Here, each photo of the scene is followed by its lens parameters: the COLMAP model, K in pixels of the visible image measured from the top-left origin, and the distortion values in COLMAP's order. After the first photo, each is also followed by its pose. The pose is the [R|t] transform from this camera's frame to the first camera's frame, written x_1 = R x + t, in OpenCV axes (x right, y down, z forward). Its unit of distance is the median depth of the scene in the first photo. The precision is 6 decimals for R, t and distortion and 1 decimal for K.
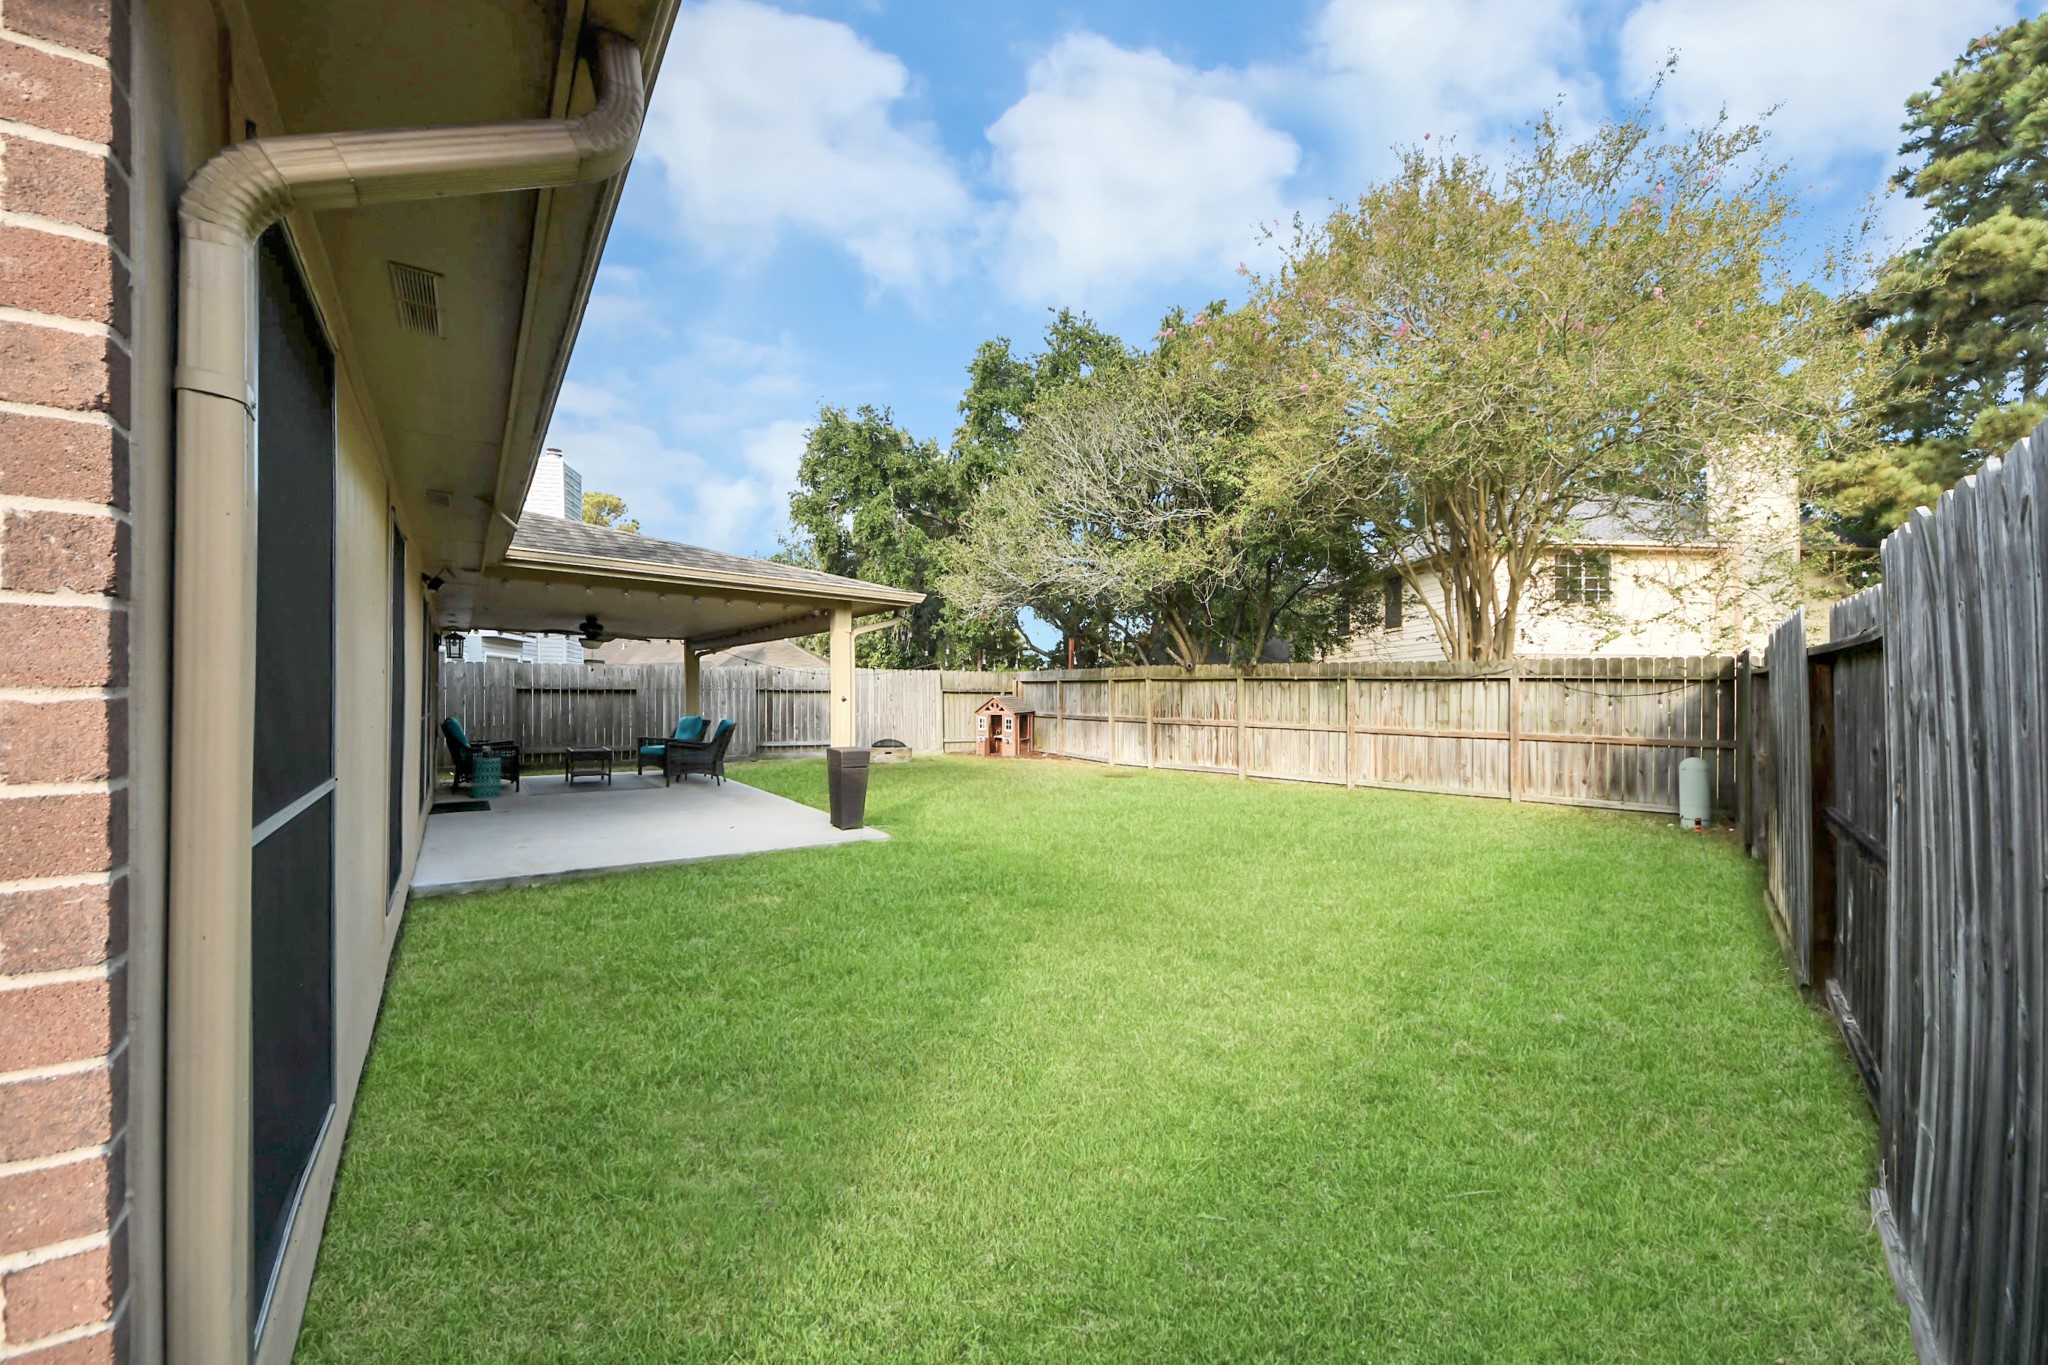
lens RADIAL K [[734.1, 0, 1024.0], [0, 734.1, 682.5], [0, 0, 1]] dist [0.000091, 0.000006]
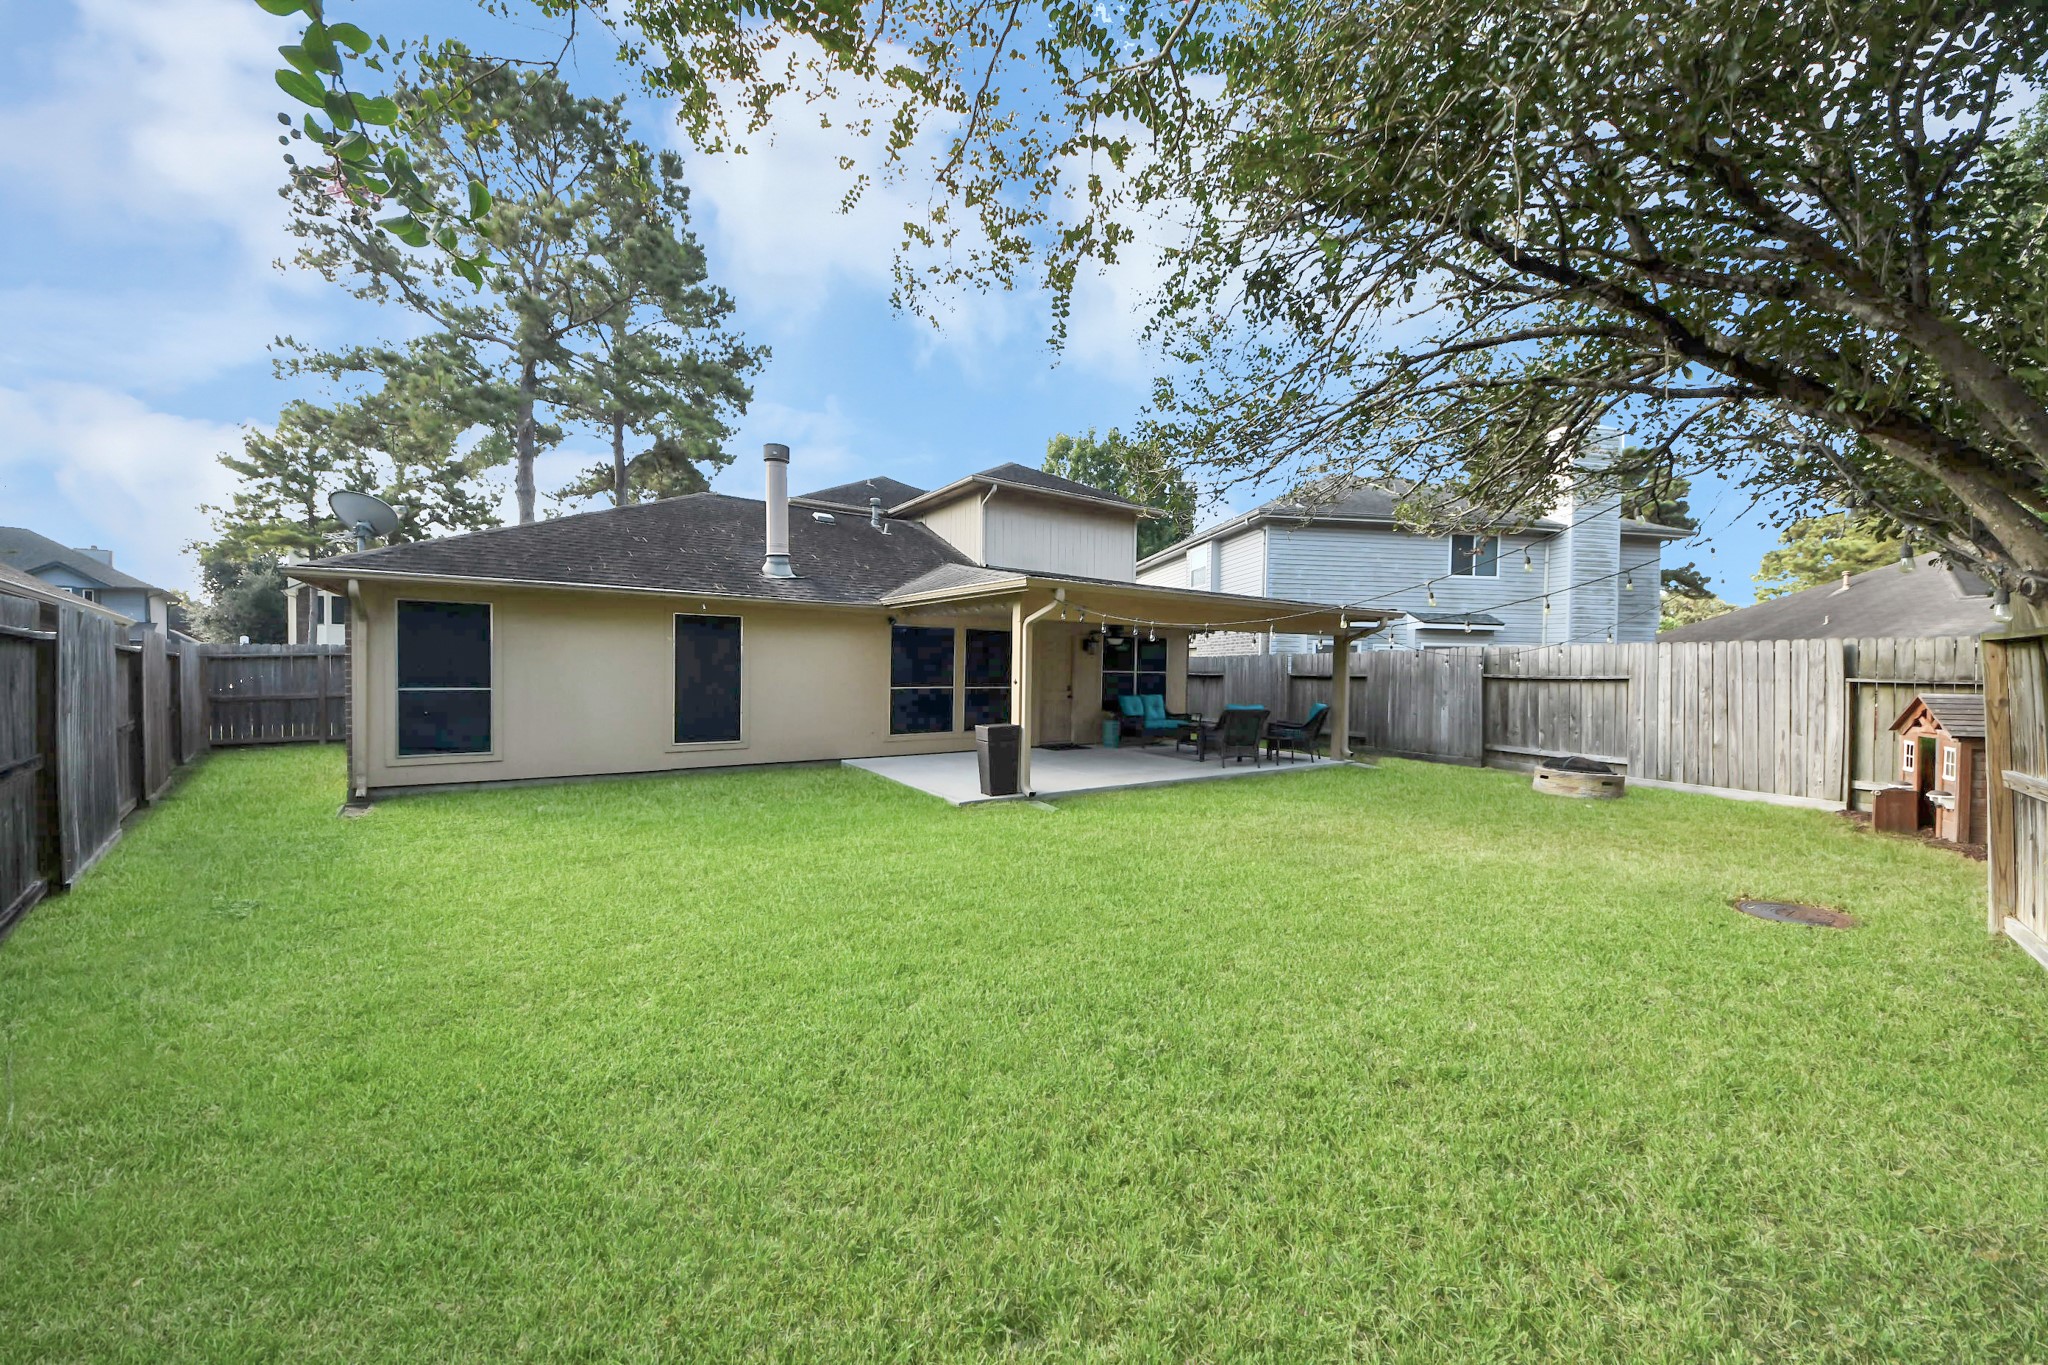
lens RADIAL K [[734.1, 0, 1024.0], [0, 734.1, 682.5], [0, 0, 1]] dist [0.000091, 0.000006]
pose [[-0.054793, 0.010863, -0.998439, 0.470037], [0.002567, 0.999939, 0.010738, 0.006770], [0.998494, -0.001975, -0.054818, 0.597736]]
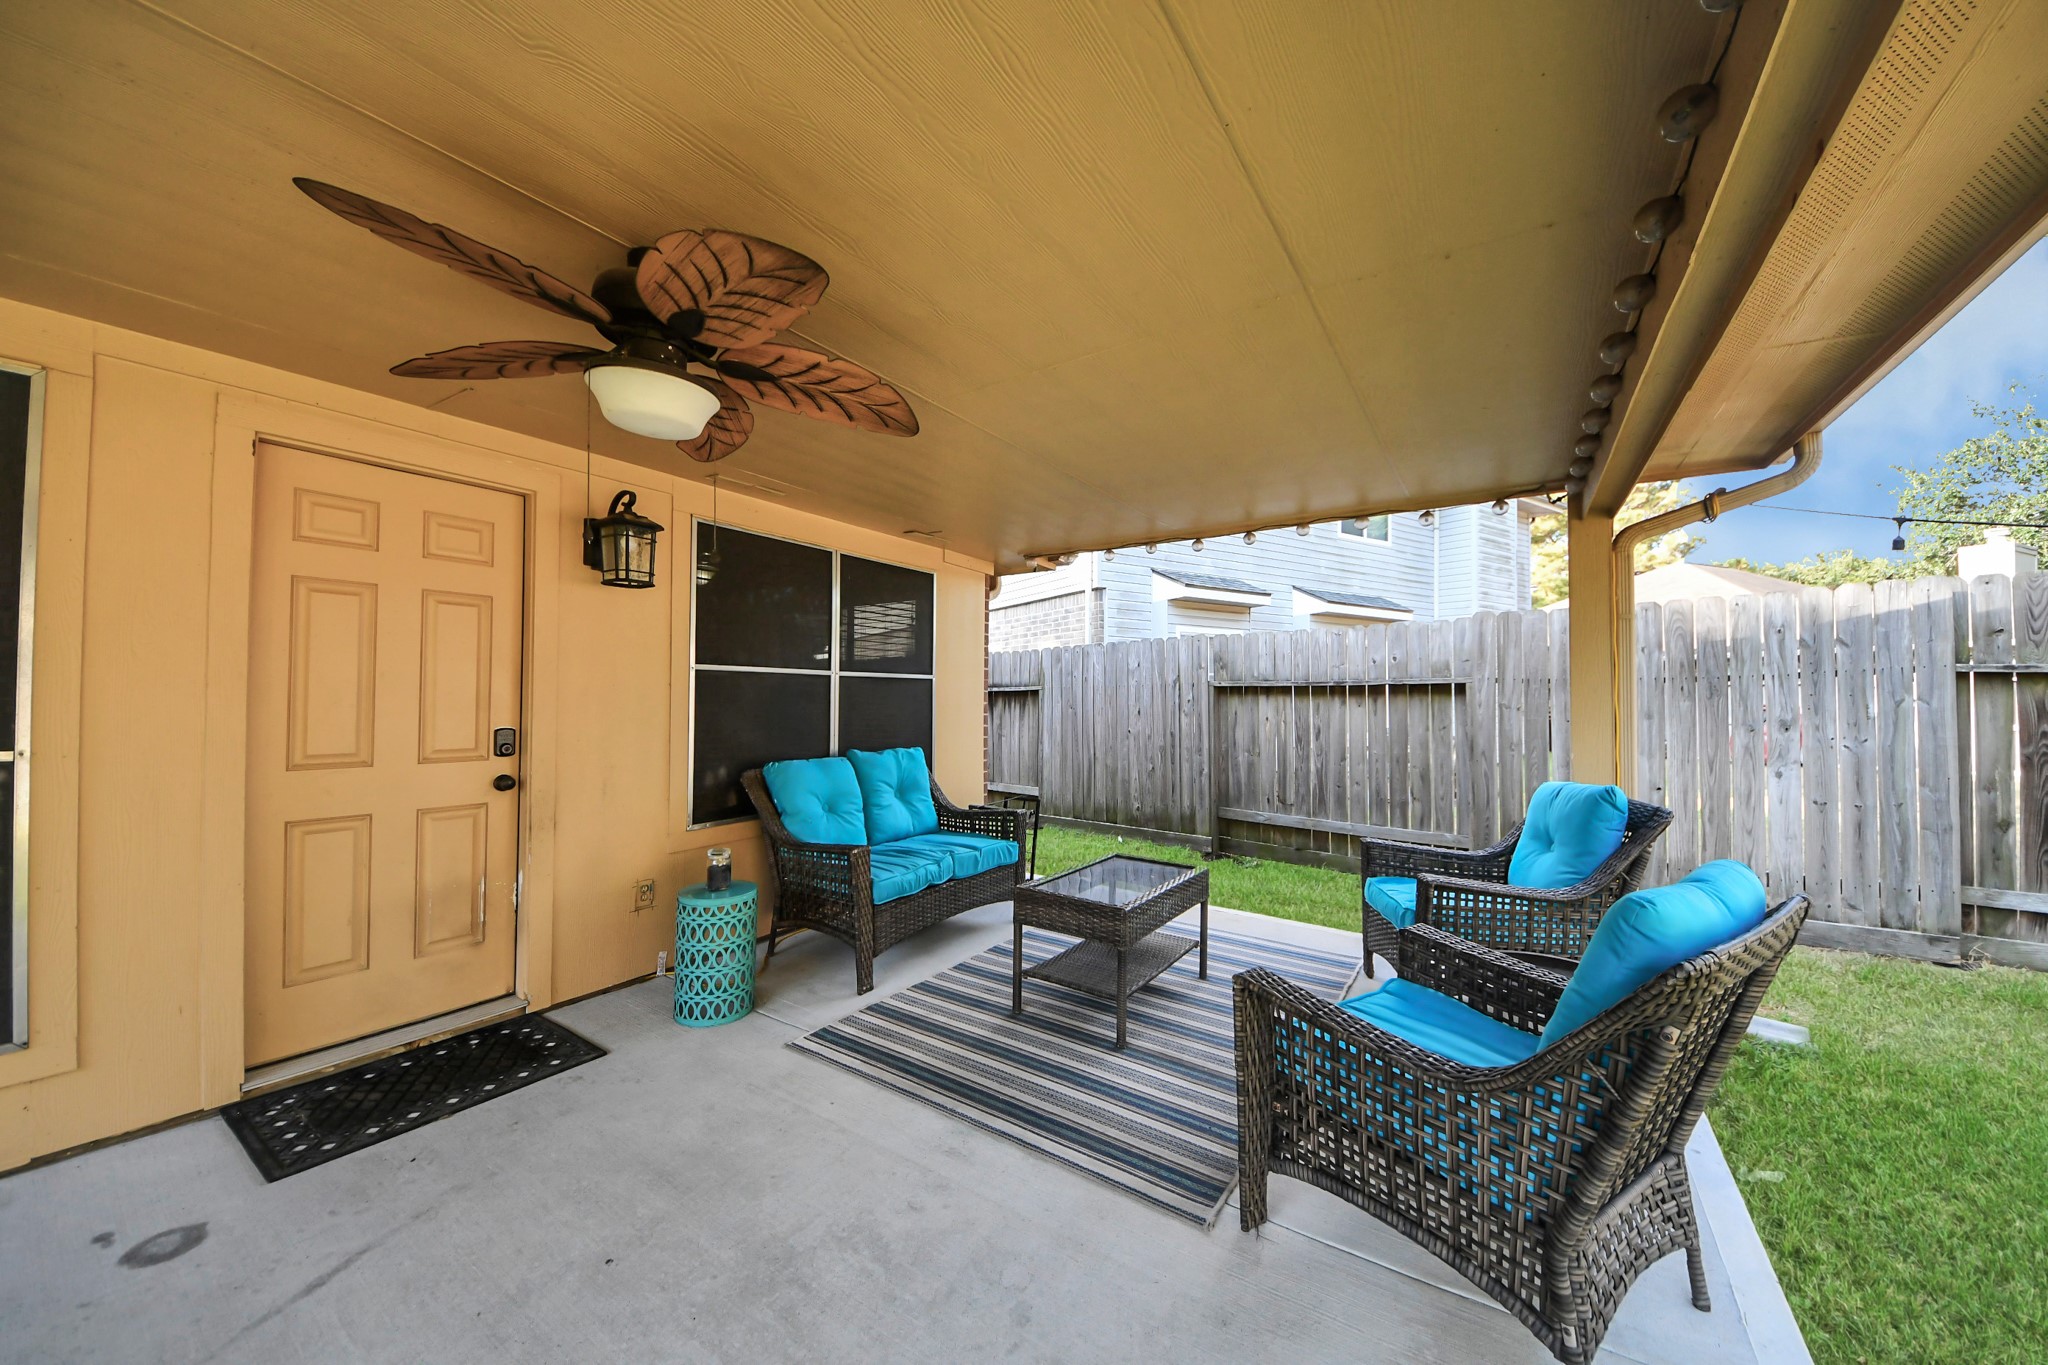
lens RADIAL K [[734.1, 0, 1024.0], [0, 734.1, 682.5], [0, 0, 1]] dist [0.000091, 0.000006]
pose [[0.326694, -0.019552, -0.944928, -0.253683], [0.010842, 0.999798, -0.016939, 0.012805], [0.945068, -0.004711, 0.326840, 0.672738]]
